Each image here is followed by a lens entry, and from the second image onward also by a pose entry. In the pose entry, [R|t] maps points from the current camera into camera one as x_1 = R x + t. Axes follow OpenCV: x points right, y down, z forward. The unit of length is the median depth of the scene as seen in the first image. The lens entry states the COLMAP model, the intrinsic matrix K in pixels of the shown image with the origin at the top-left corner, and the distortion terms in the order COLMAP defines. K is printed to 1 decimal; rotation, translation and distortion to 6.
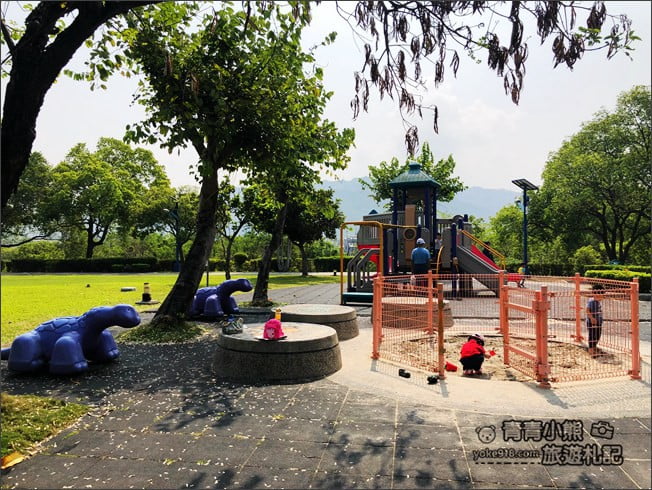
lens RADIAL K [[511.0, 0, 326.0], [0, 511.0, 245.0], [0, 0, 1]] dist [-0.008030, -0.004519]
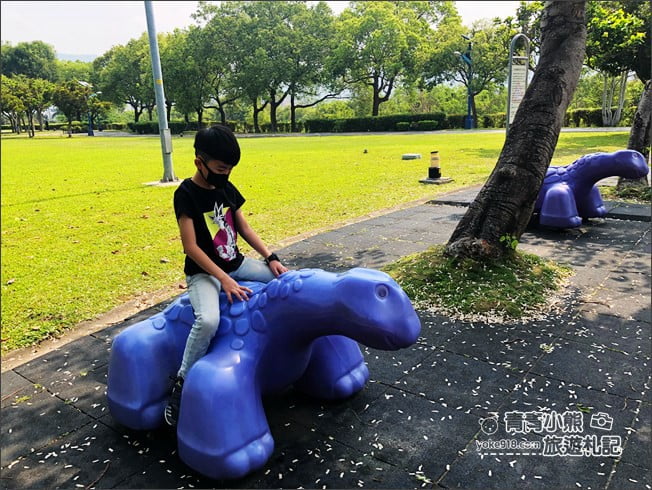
lens RADIAL K [[511.0, 0, 326.0], [0, 511.0, 245.0], [0, 0, 1]] dist [-0.008030, -0.004519]
pose [[0.857381, 0.093088, -0.506194, -0.044010], [0.050548, 0.963523, 0.262808, 0.003028], [0.512194, -0.250913, 0.821401, 0.123281]]
